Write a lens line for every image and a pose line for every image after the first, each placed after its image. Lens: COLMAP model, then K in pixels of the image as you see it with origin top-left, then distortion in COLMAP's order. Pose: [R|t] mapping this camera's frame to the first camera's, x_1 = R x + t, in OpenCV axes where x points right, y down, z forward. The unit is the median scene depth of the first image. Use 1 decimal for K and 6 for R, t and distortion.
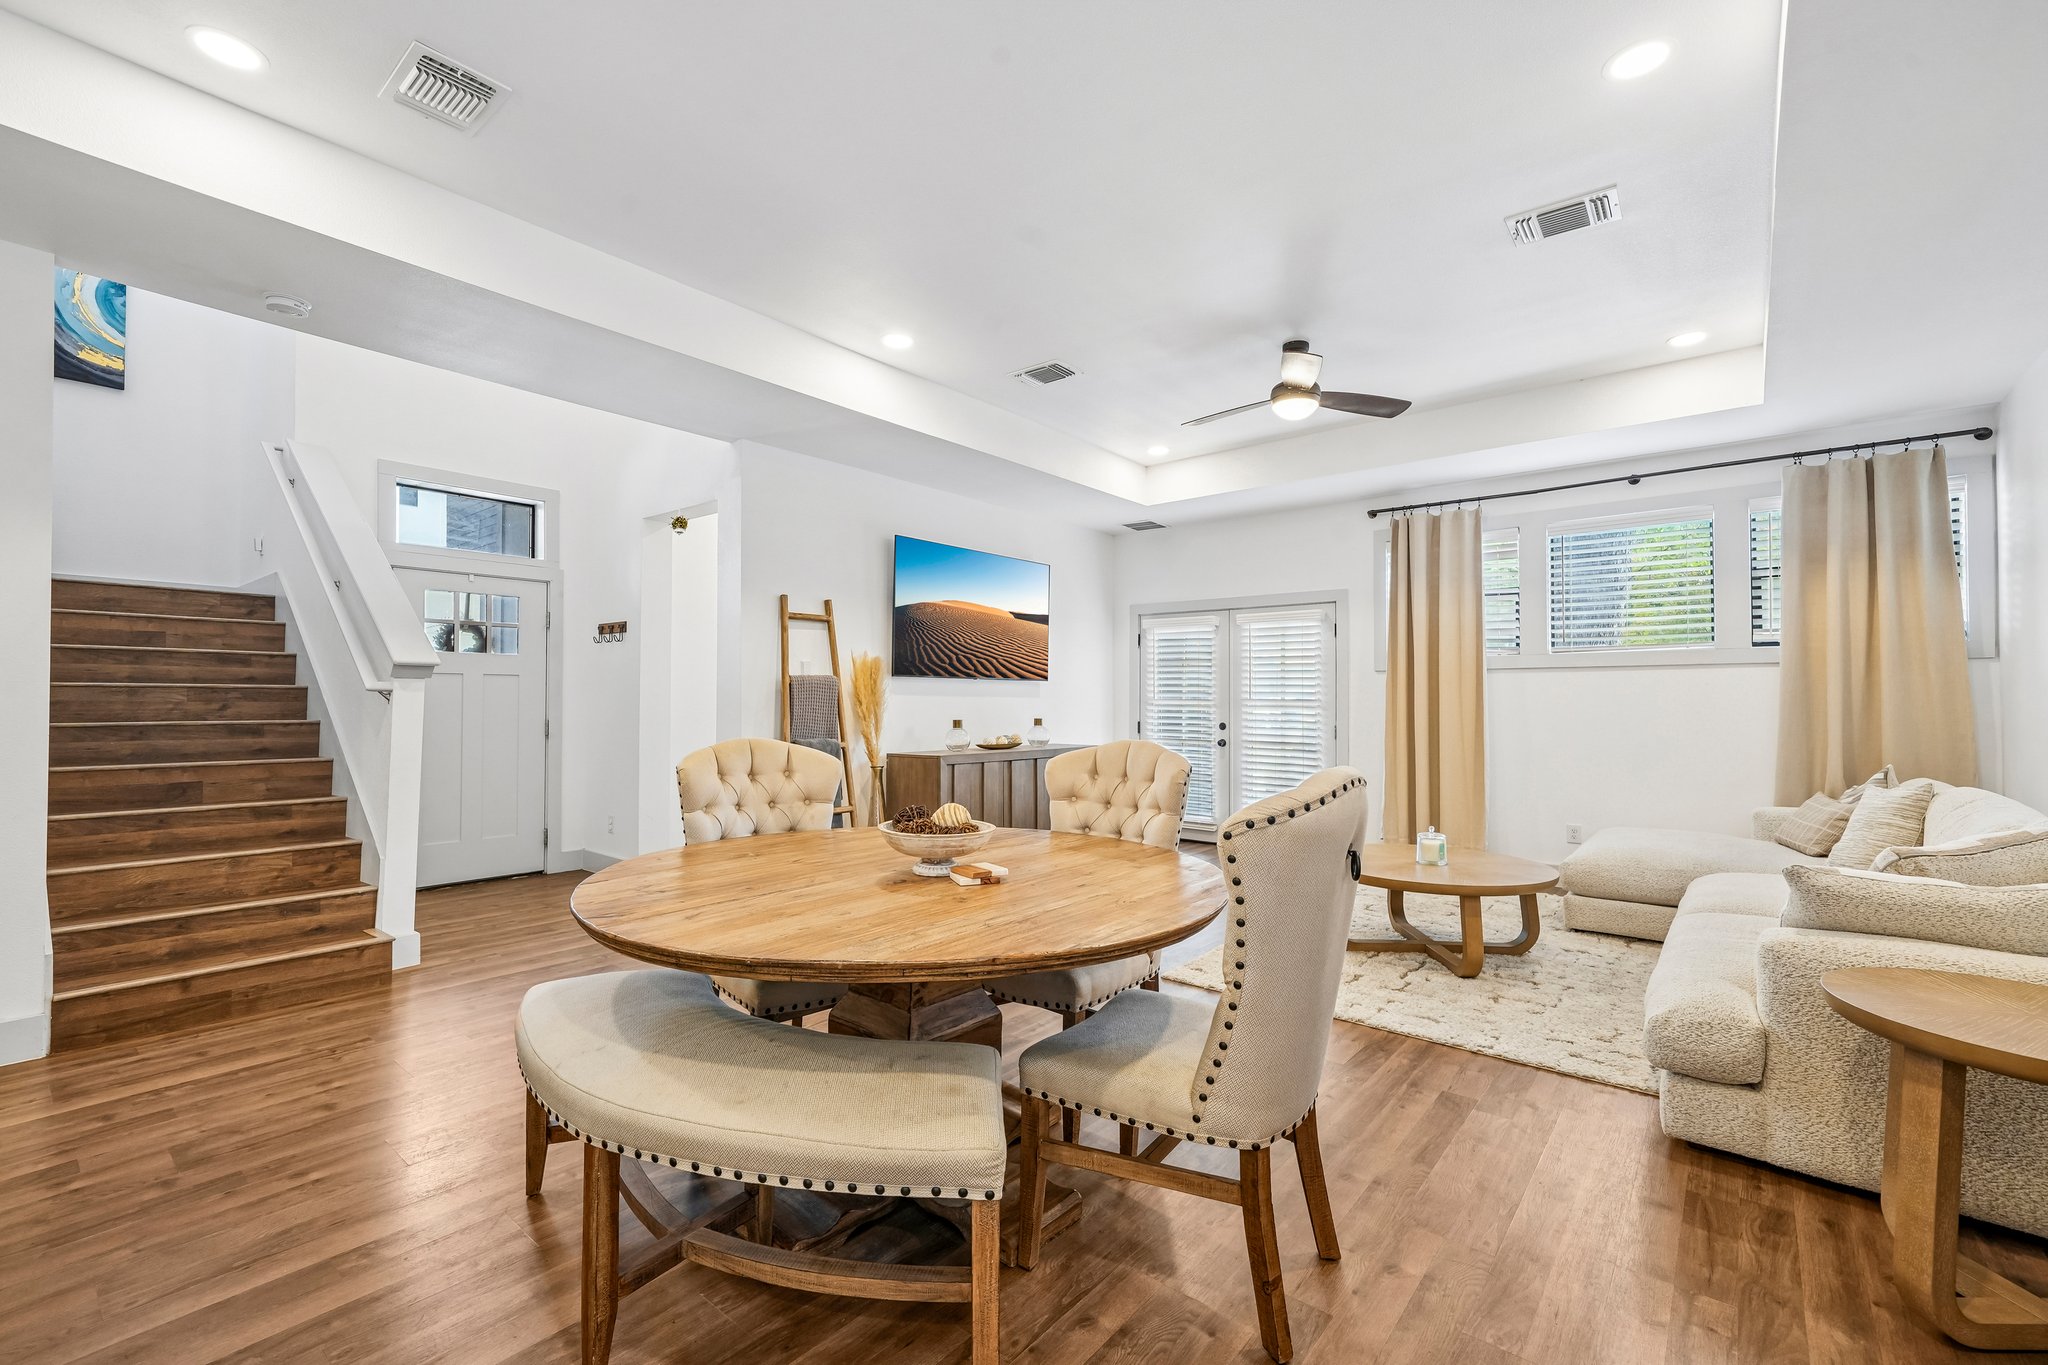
lens RADIAL K [[865.3, 0, 1029.1], [0, 865.3, 686.4], [0, 0, 1]] dist [-0.000007, 0.002080]
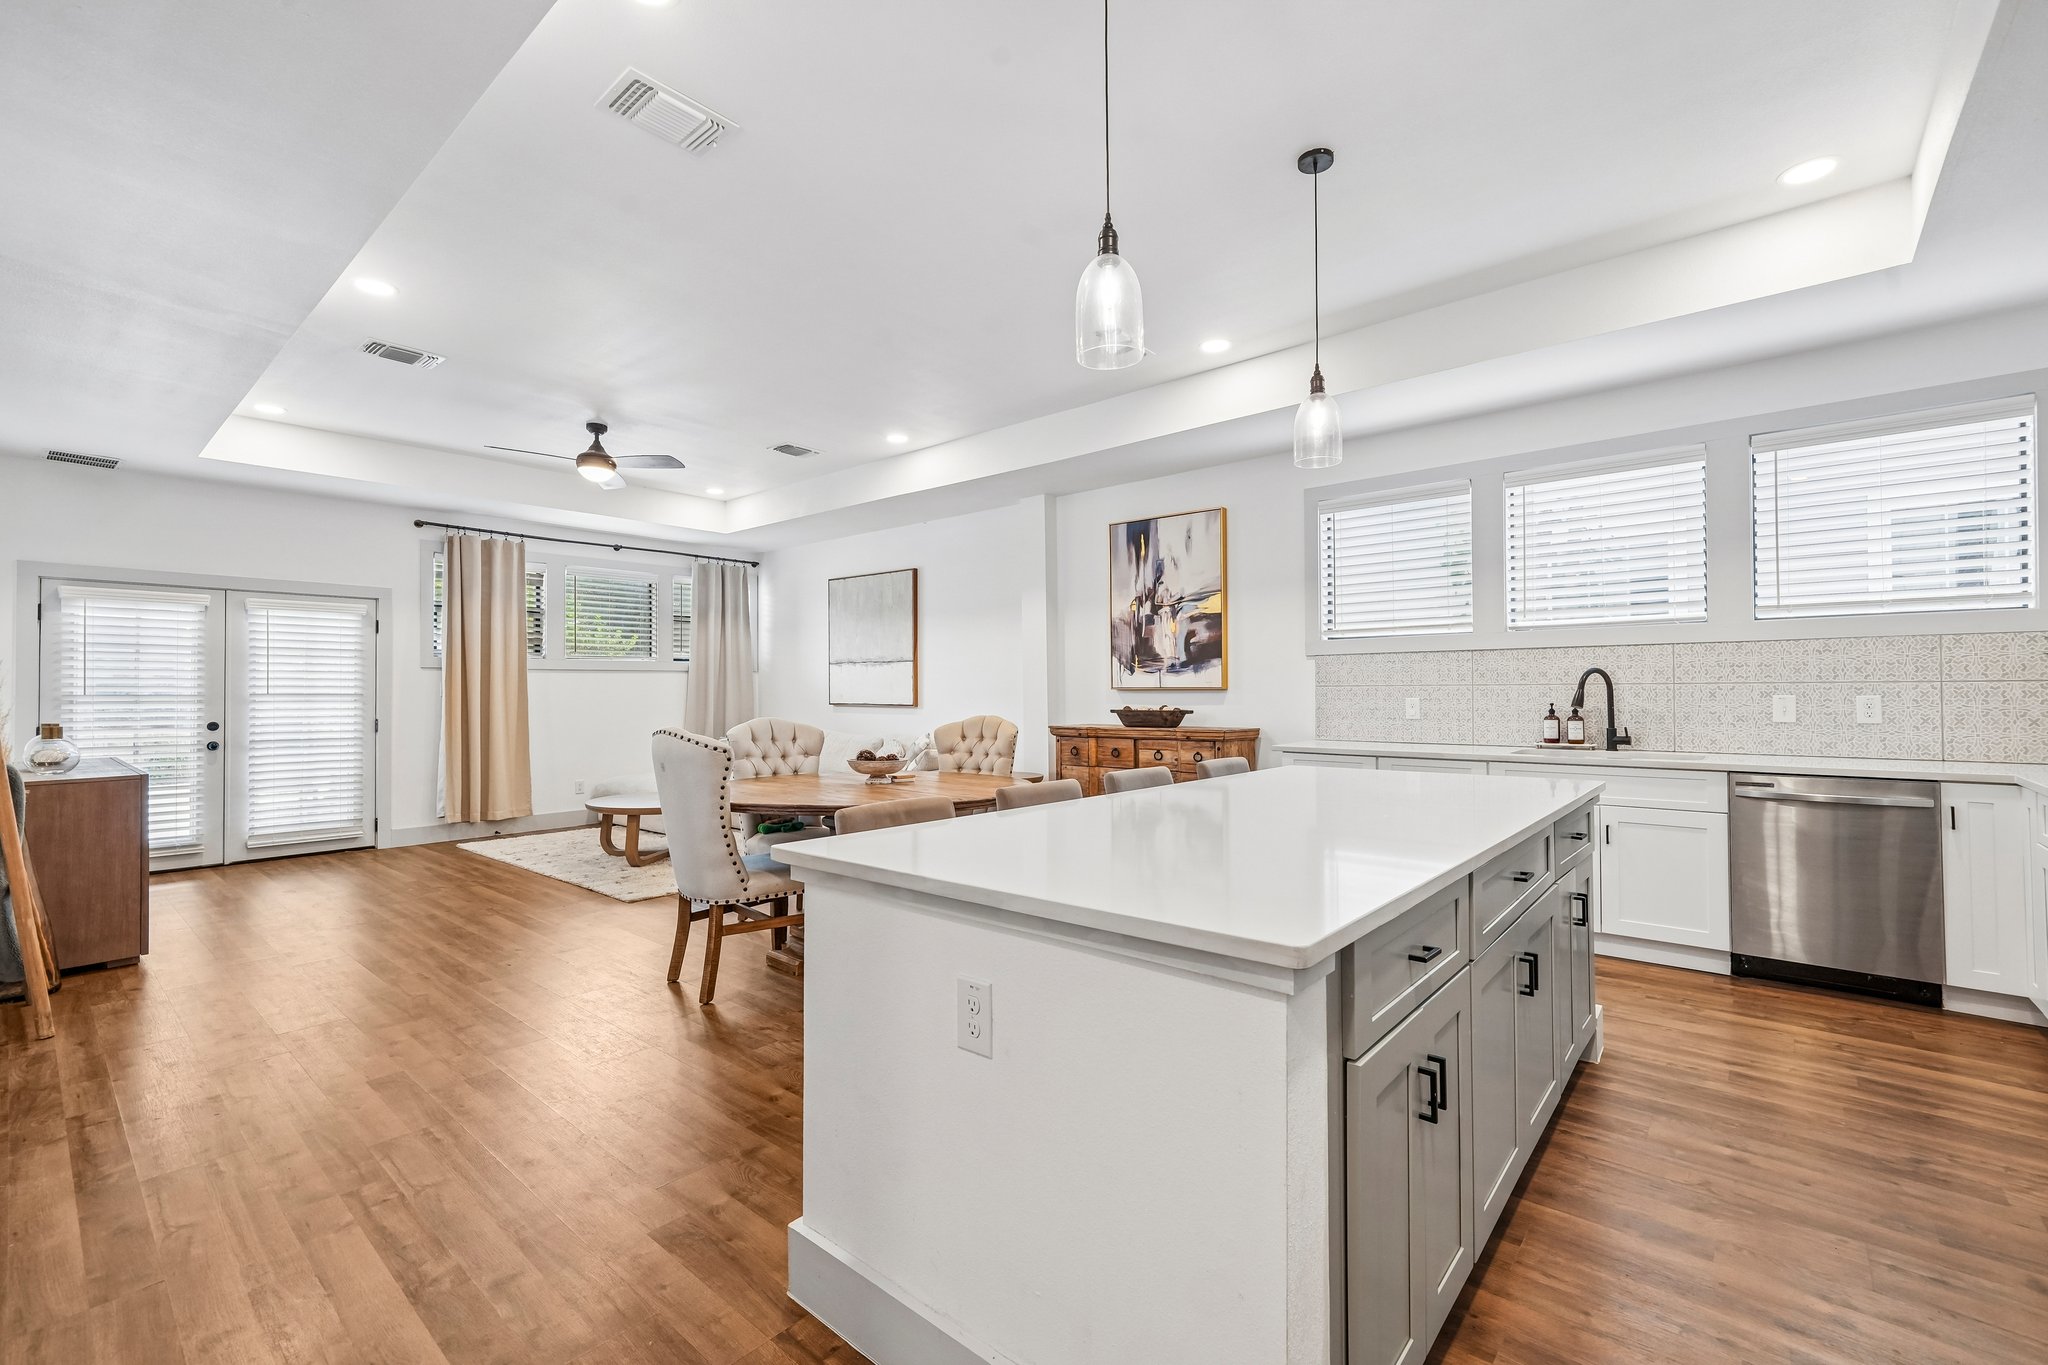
lens RADIAL K [[865.3, 0, 1013.8], [0, 865.3, 684.1], [0, 0, 1]] dist [-0.000007, 0.002080]
pose [[0.028089, 0.002932, 0.999601, -1.045824], [-0.009480, 0.999952, -0.002667, -0.001187], [-0.999560, -0.009401, 0.028115, 0.333866]]
